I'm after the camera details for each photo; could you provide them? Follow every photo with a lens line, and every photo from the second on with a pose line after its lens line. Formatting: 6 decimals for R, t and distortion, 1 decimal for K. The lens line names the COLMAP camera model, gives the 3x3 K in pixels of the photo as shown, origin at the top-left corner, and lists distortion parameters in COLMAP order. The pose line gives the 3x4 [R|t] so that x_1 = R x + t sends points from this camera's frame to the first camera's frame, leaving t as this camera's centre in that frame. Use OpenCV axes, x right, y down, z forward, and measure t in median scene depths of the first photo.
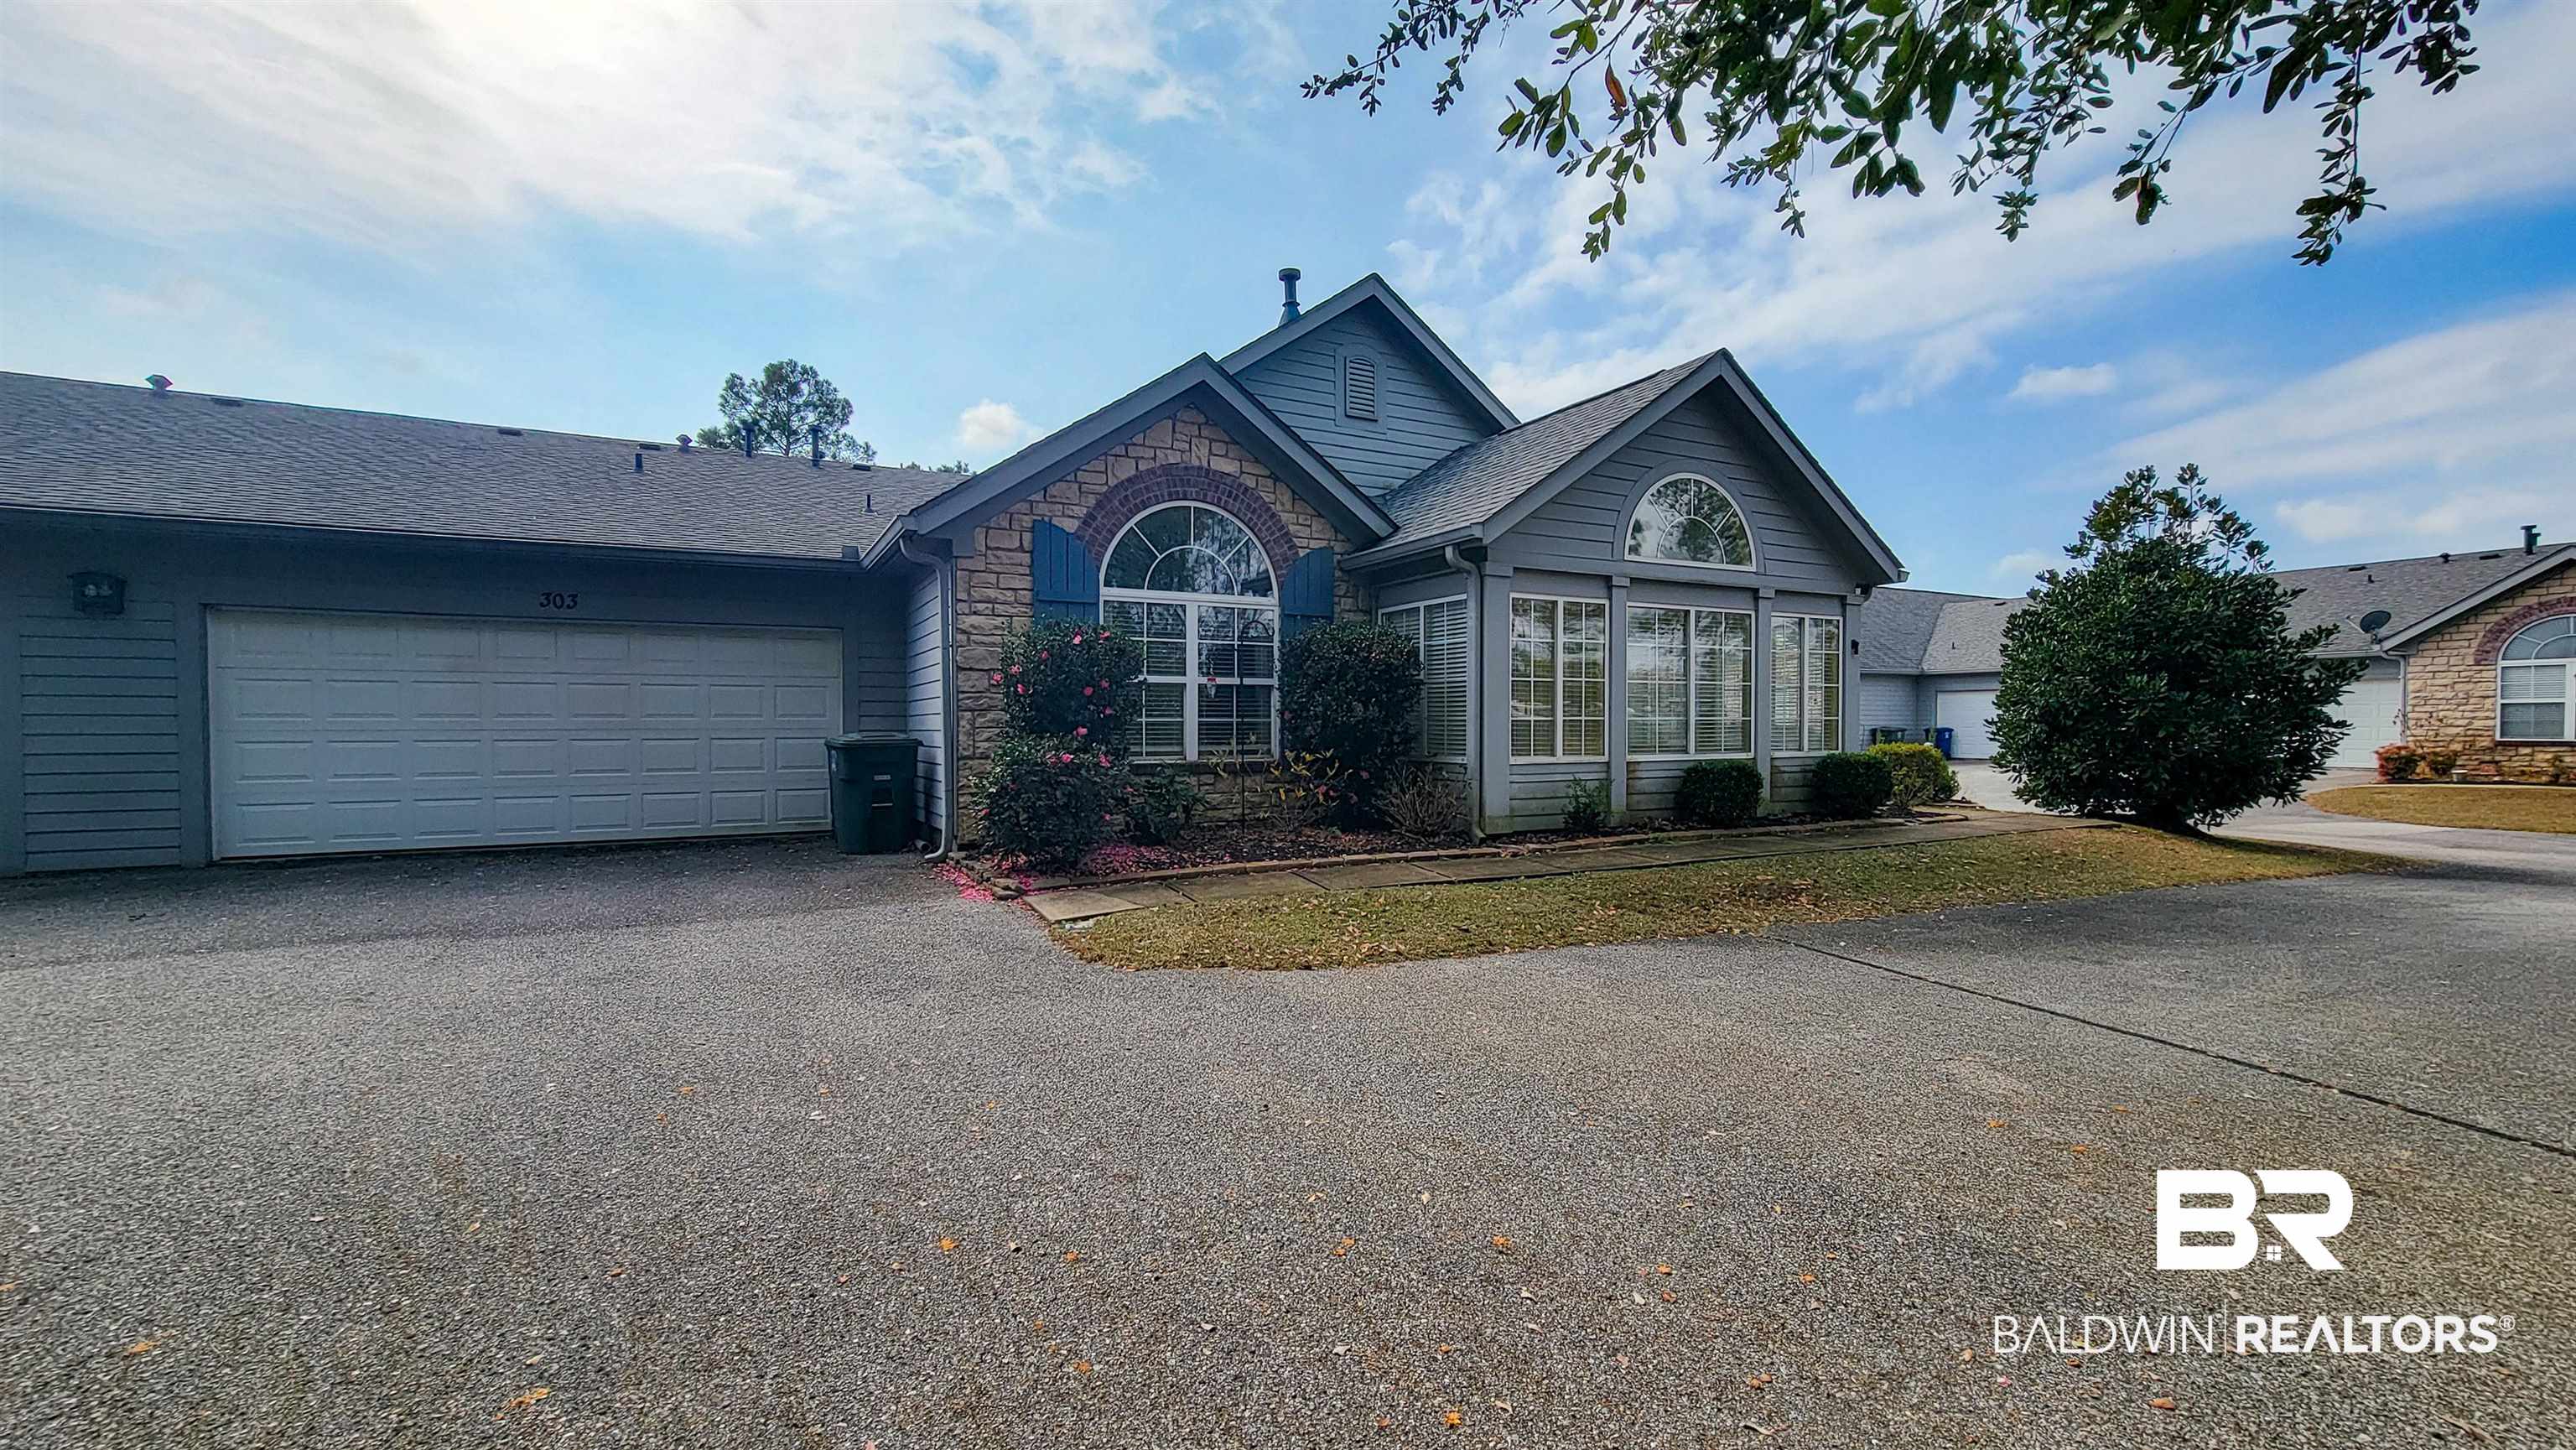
lens RADIAL K [[1038.3, 0, 1258.2], [0, 1038.3, 726.3], [0, 0, 1]] dist [-0.016245, 0.000191]
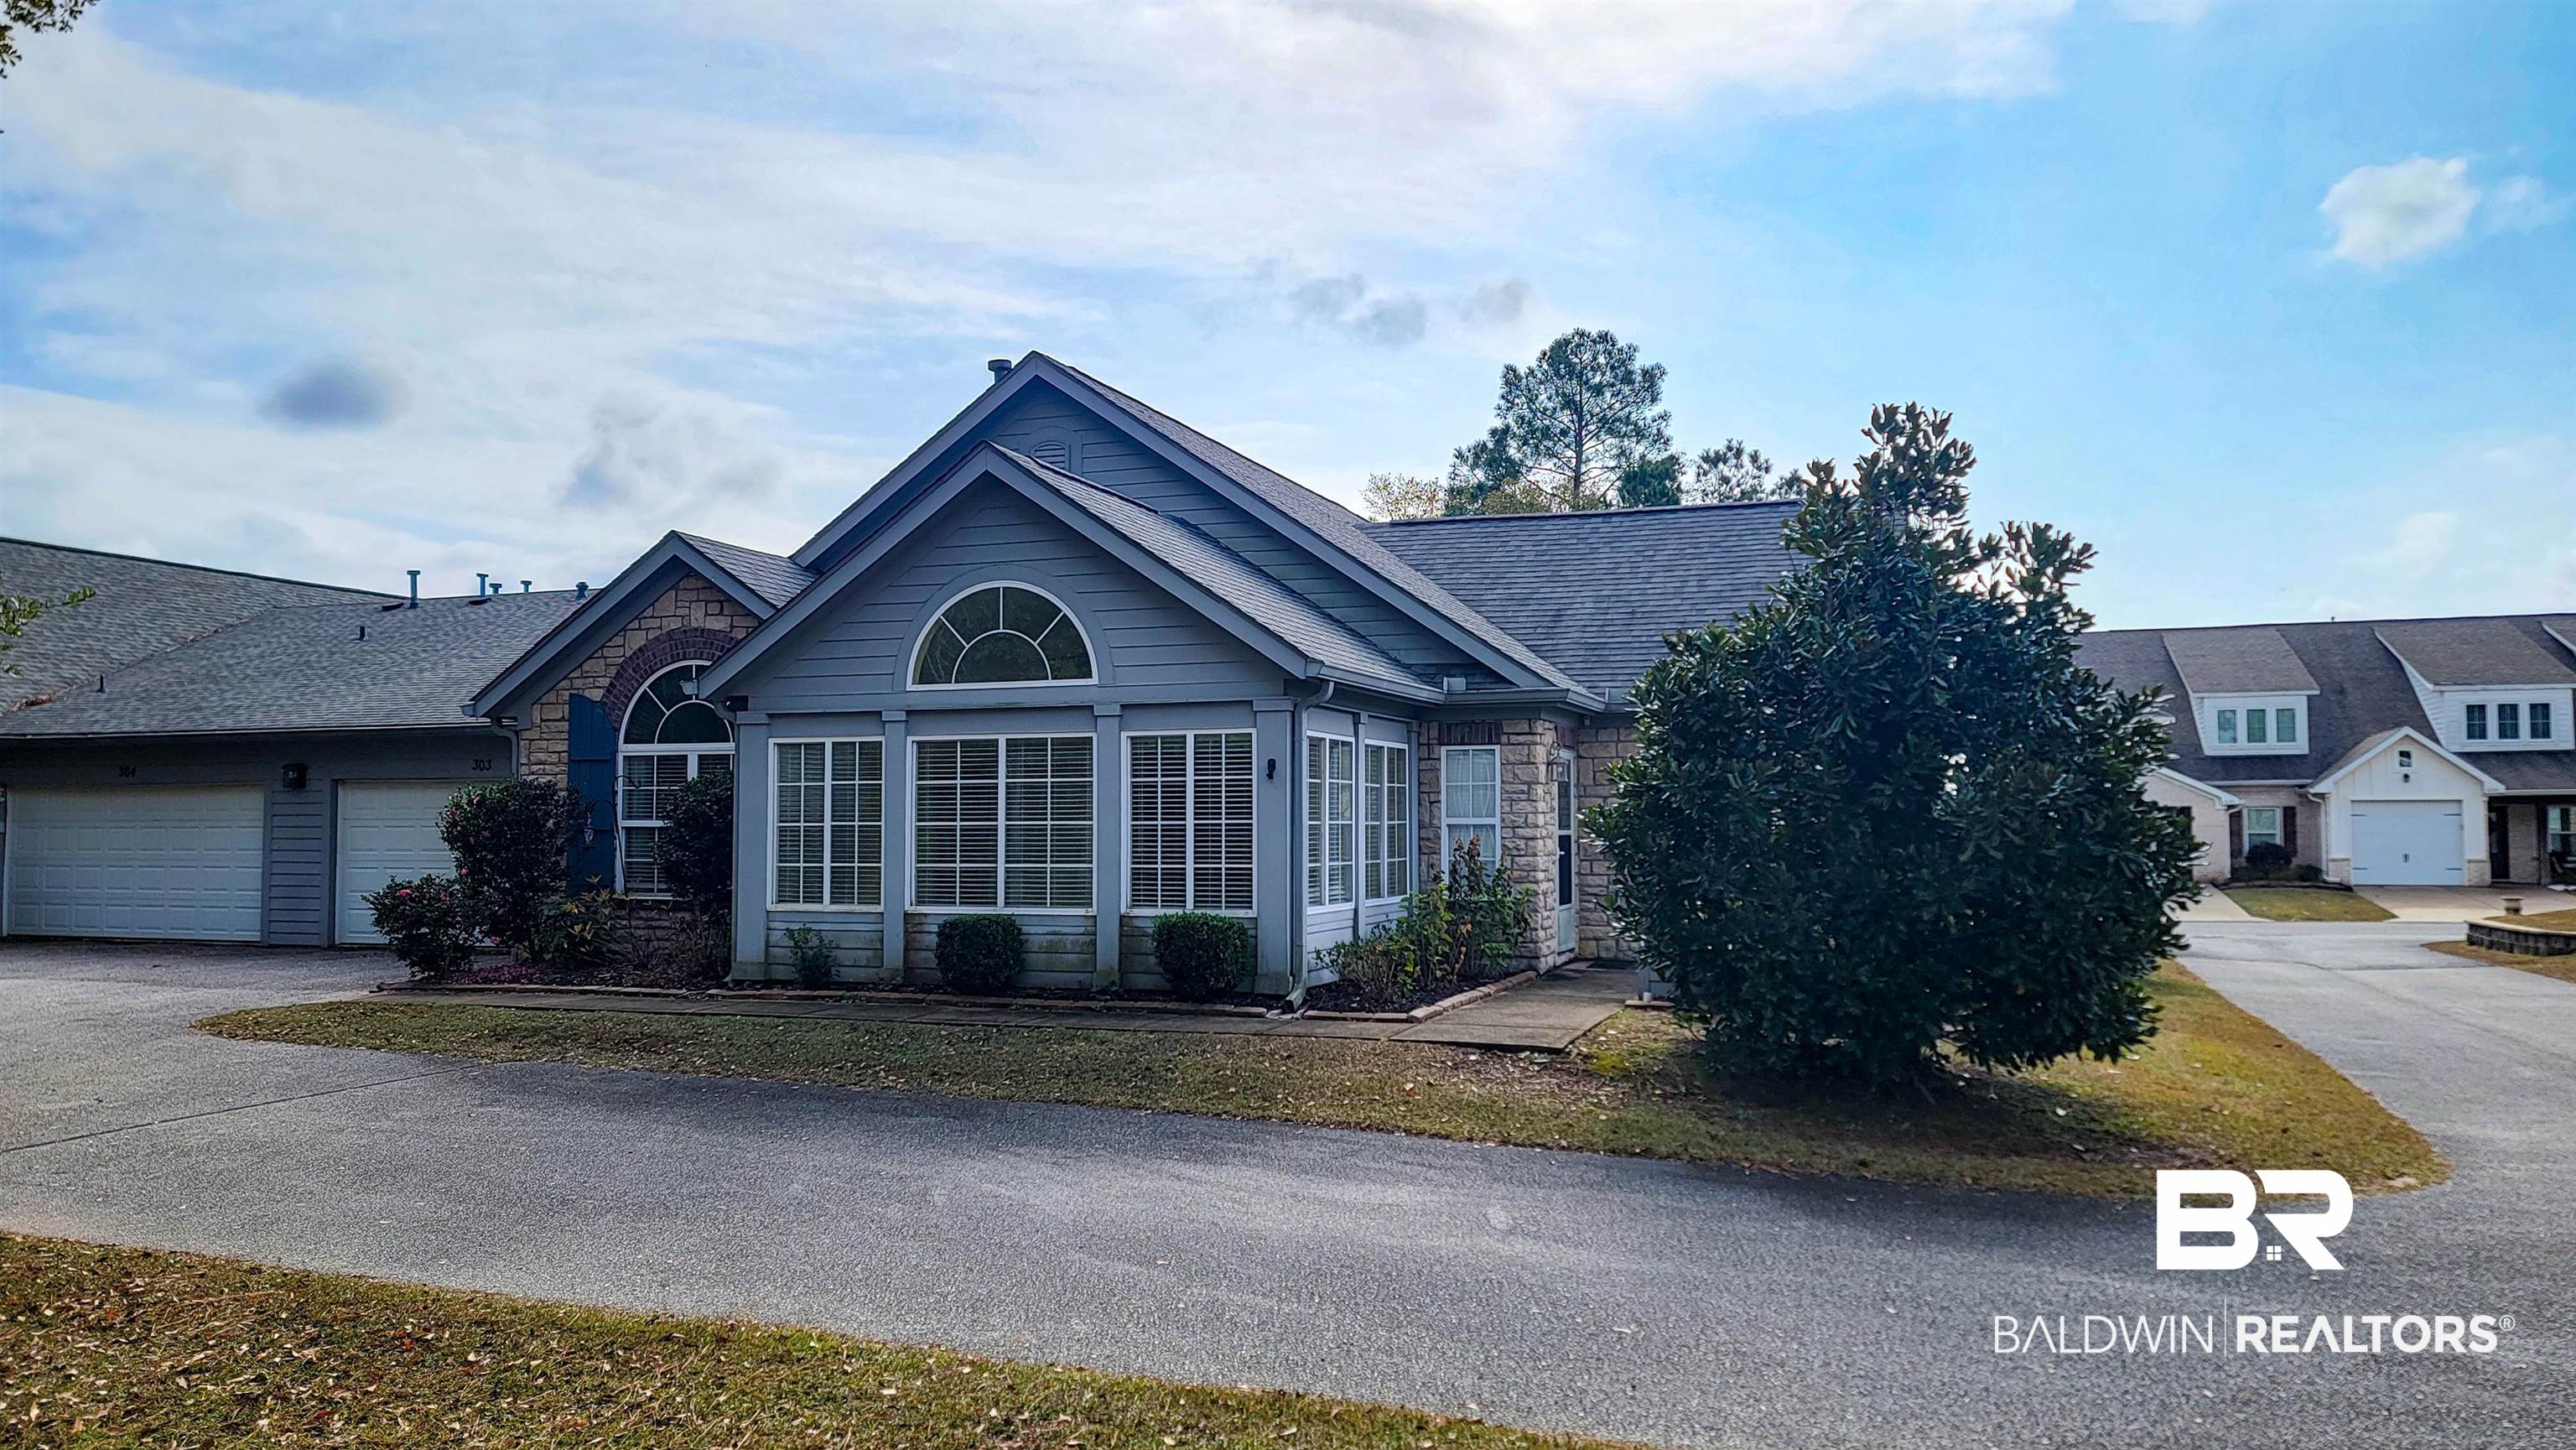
lens RADIAL K [[1810.5, 0, 1288.0], [0, 1810.5, 725.0], [0, 0, 1]] dist [0.056286, -0.077024]
pose [[0.685053, -0.043192, -0.727211, 1.389337], [-0.005887, 0.997880, -0.064814, -0.022844], [0.728469, 0.048682, 0.683347, 0.120880]]
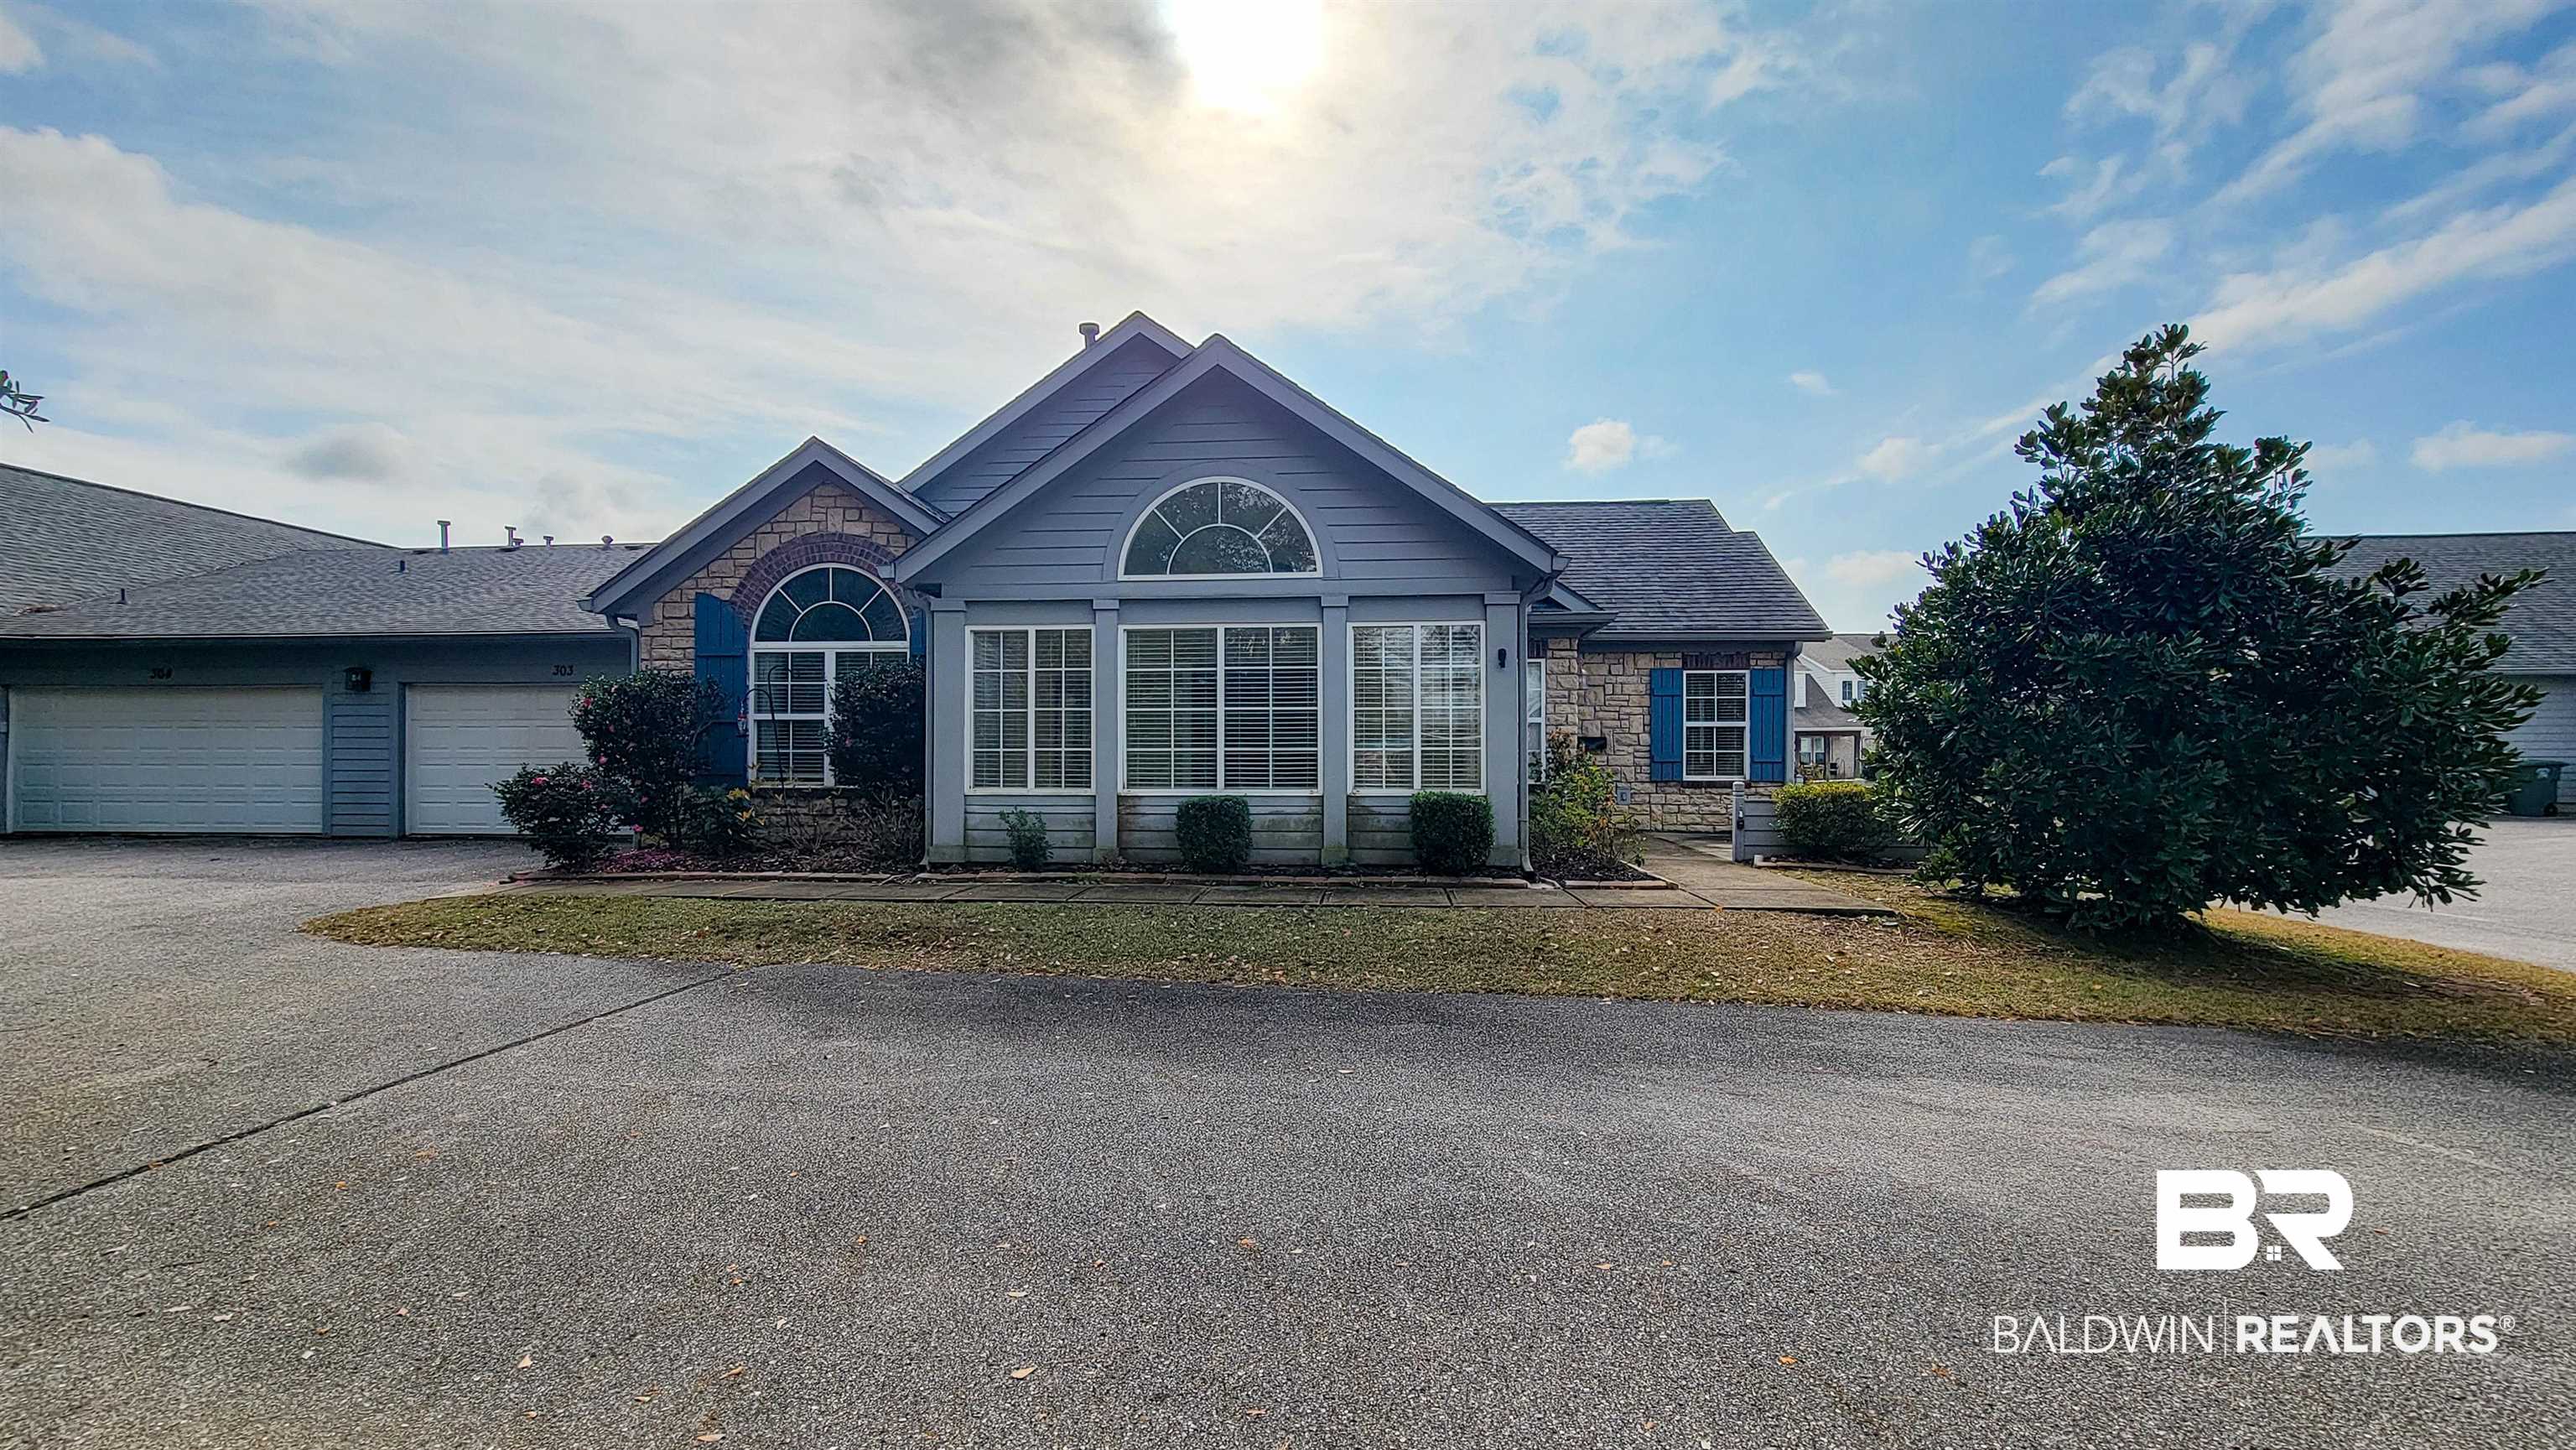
lens RADIAL K [[1077.2, 0, 1302.5], [0, 1077.2, 736.6], [0, 0, 1]] dist [-0.019431, 0.009755]
pose [[0.855294, -0.010308, -0.518041, 0.797080], [-0.004432, 0.999620, -0.027207, 0.005347], [0.518124, 0.025565, 0.854923, 0.202348]]
